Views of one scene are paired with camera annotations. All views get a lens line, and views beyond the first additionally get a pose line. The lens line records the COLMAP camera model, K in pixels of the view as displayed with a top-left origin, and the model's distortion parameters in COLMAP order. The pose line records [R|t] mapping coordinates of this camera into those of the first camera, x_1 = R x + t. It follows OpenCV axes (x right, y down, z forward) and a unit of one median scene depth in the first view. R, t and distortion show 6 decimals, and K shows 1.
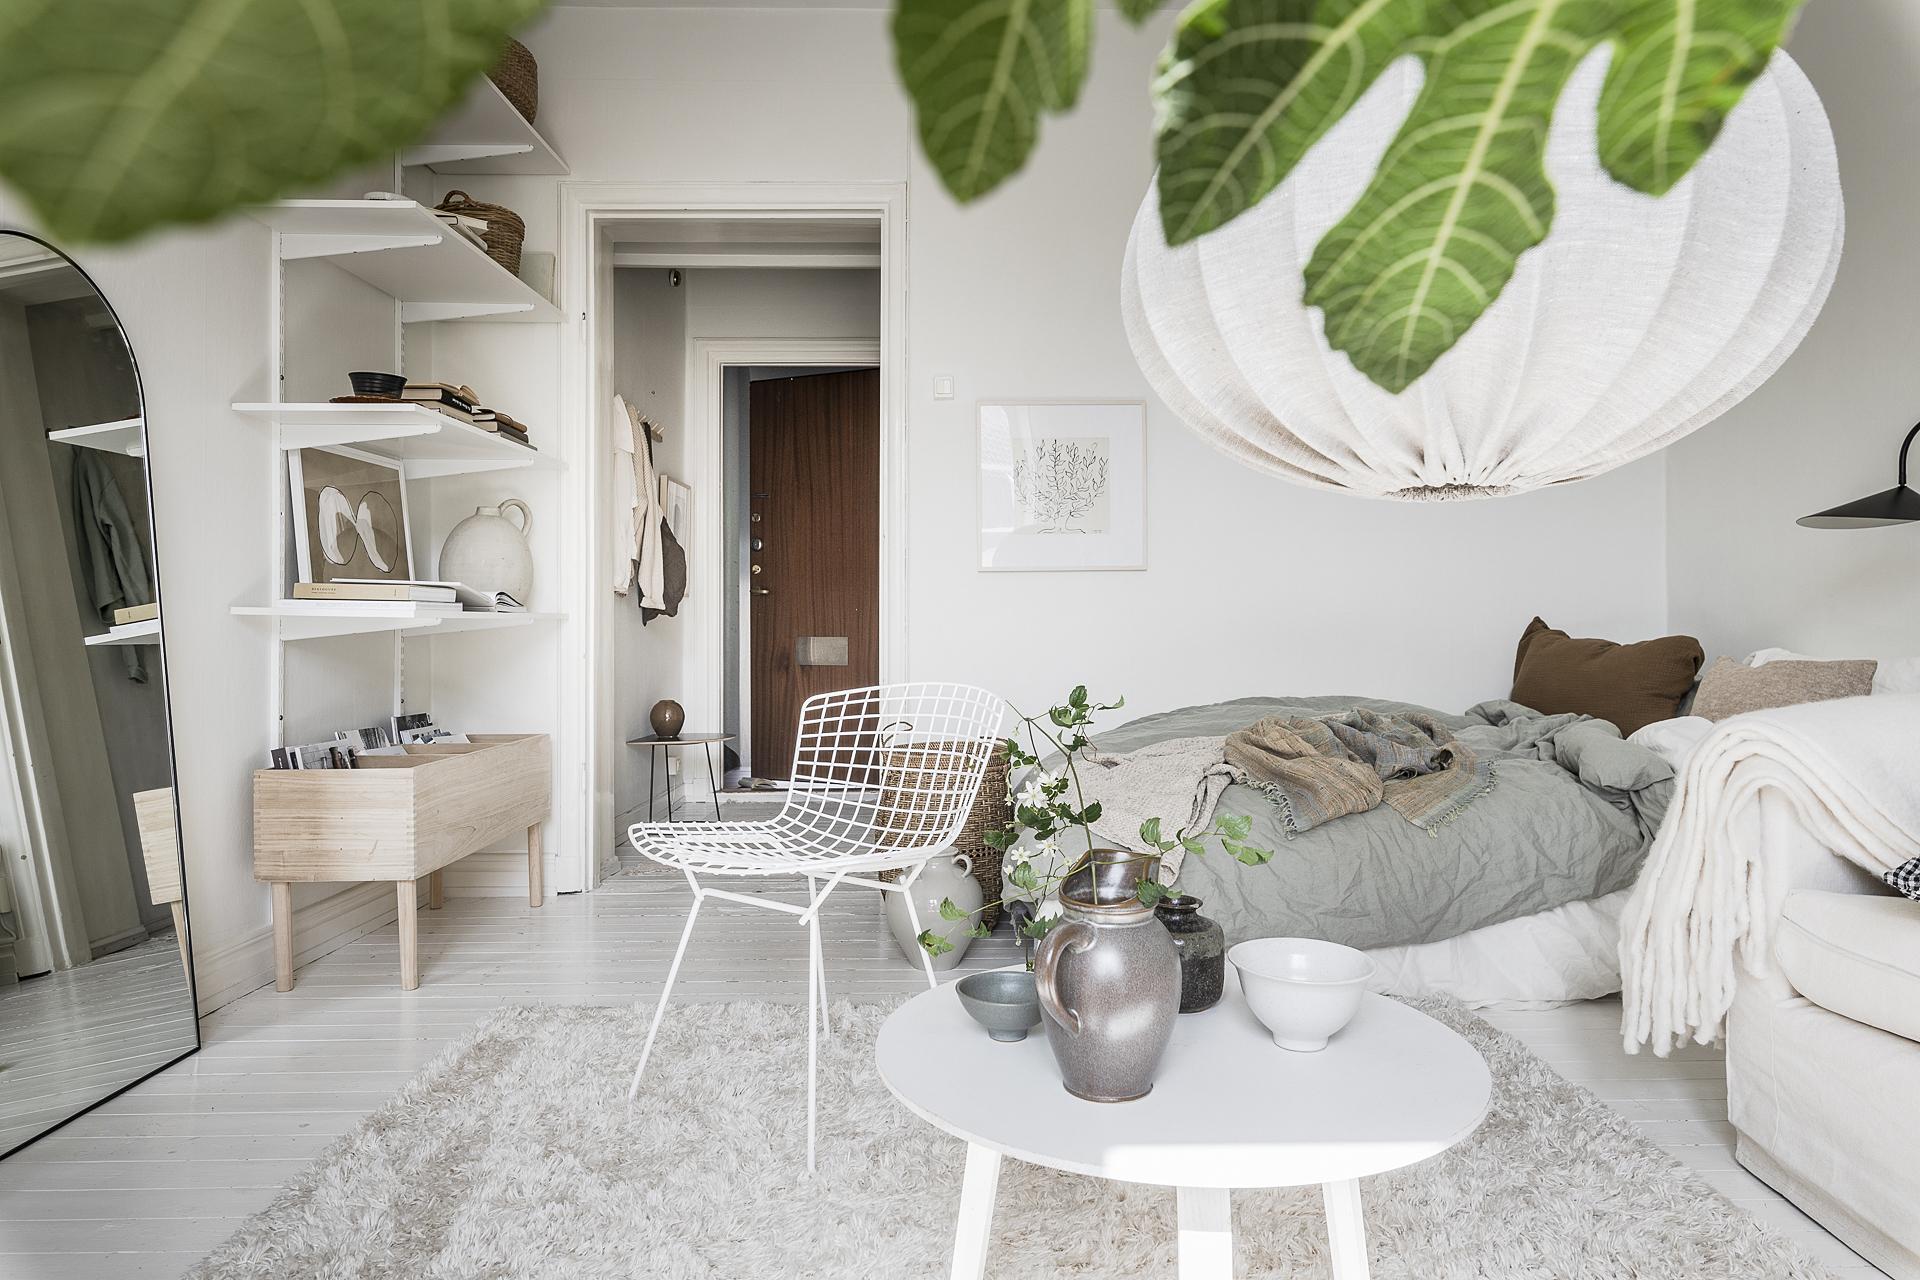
lens RADIAL K [[1191.5, 0, 960.0], [0, 1191.5, 640.0], [0, 0, 1]] dist [0.007305, 0.001644]
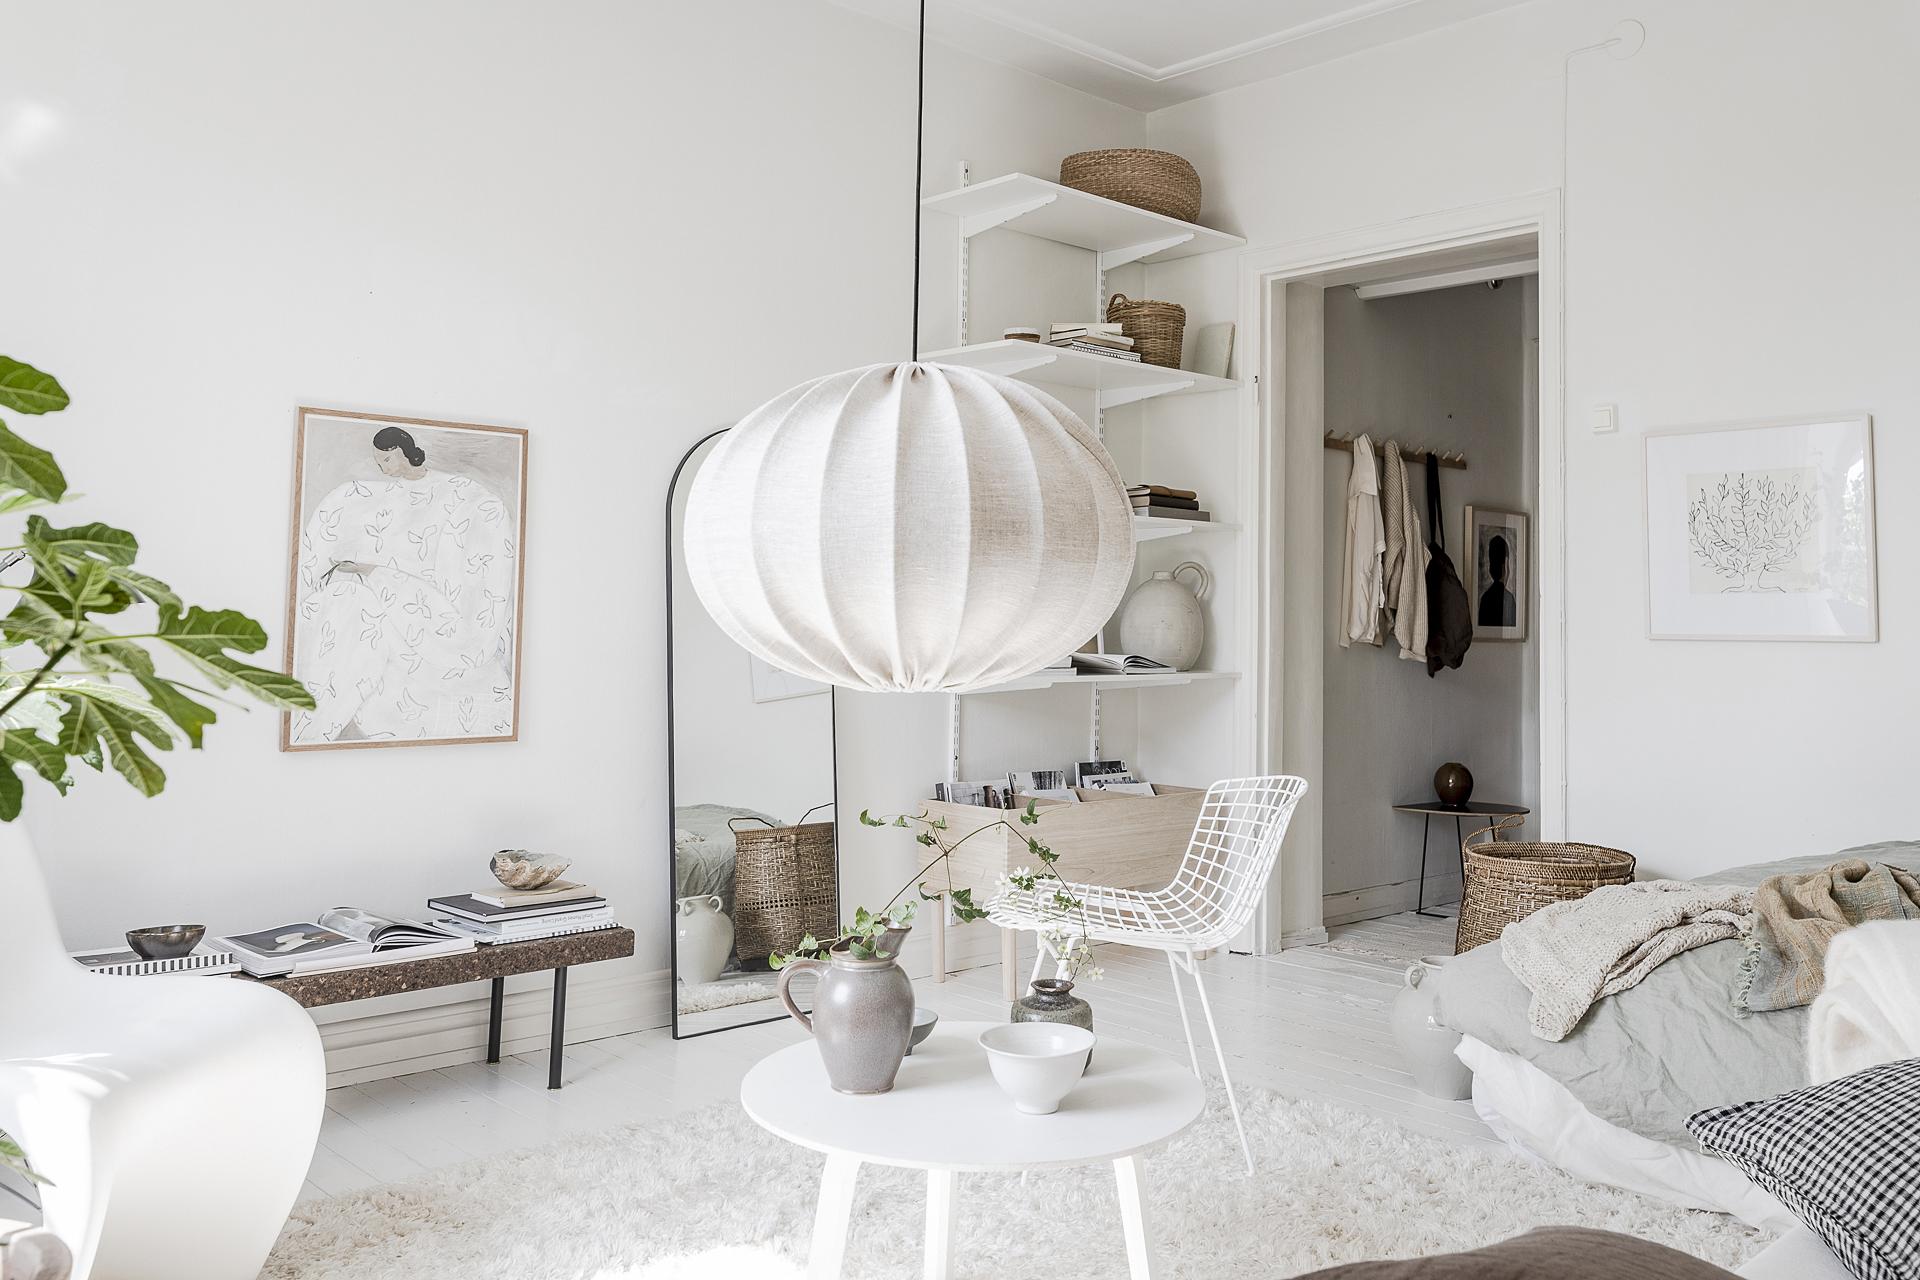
lens RADIAL K [[1520.5, 0, 956.8], [0, 1520.5, 538.0], [0, 0, 1]] dist [0.006590, 0.001298]
pose [[0.676711, -0.028352, -0.735703, 0.510635], [-0.025466, 0.997759, -0.061876, -0.055233], [0.735809, 0.060607, 0.674472, -0.058774]]
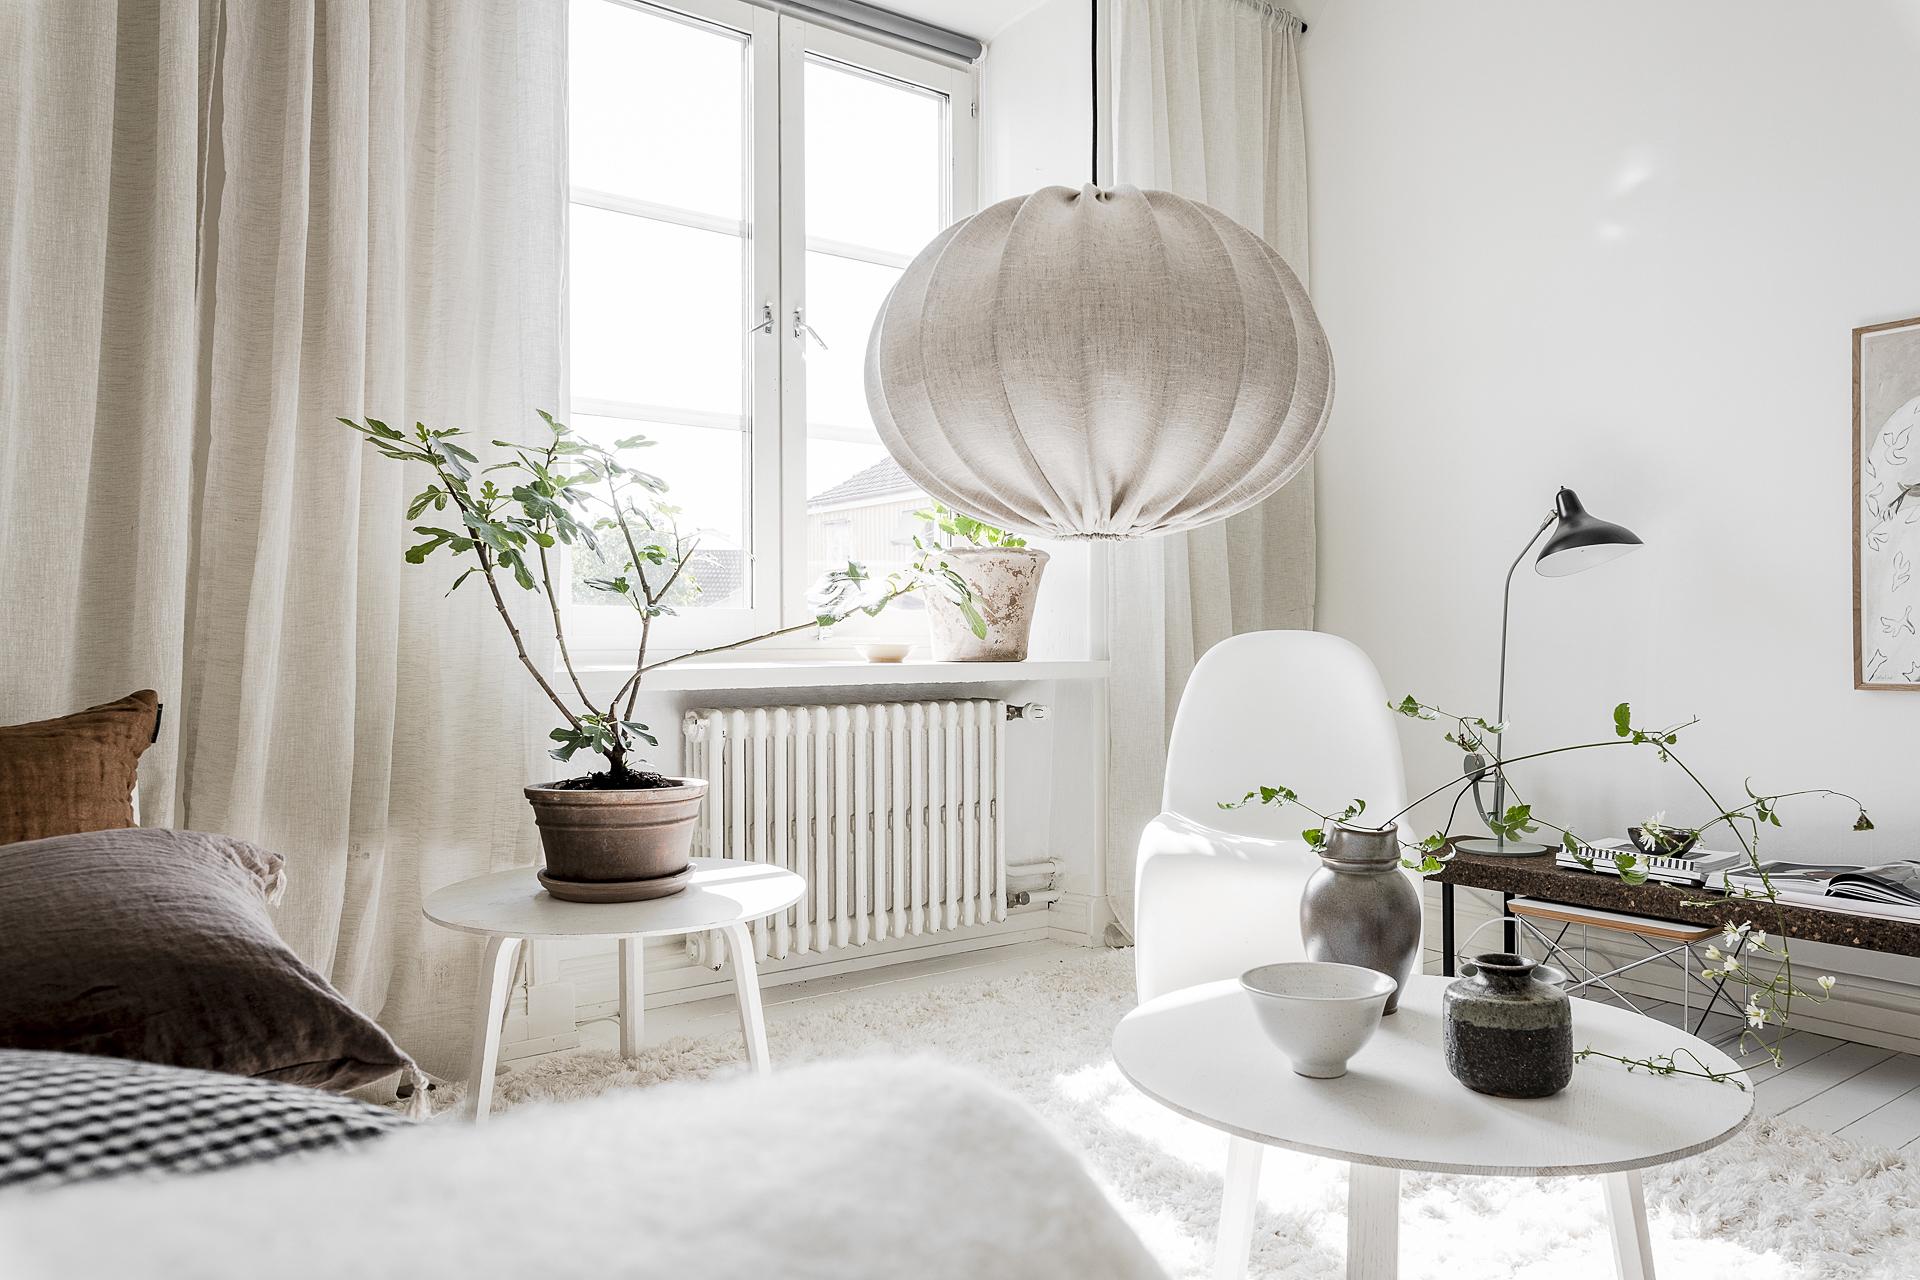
lens RADIAL K [[1340.6, 0, 960.0], [0, 1340.6, 640.0], [0, 0, 1]] dist [-0.005027, -0.002613]
pose [[-0.796144, 0.004101, -0.605093, 0.437472], [-0.002255, 0.999950, 0.009745, -0.005777], [0.605103, 0.009123, -0.796095, 0.606913]]
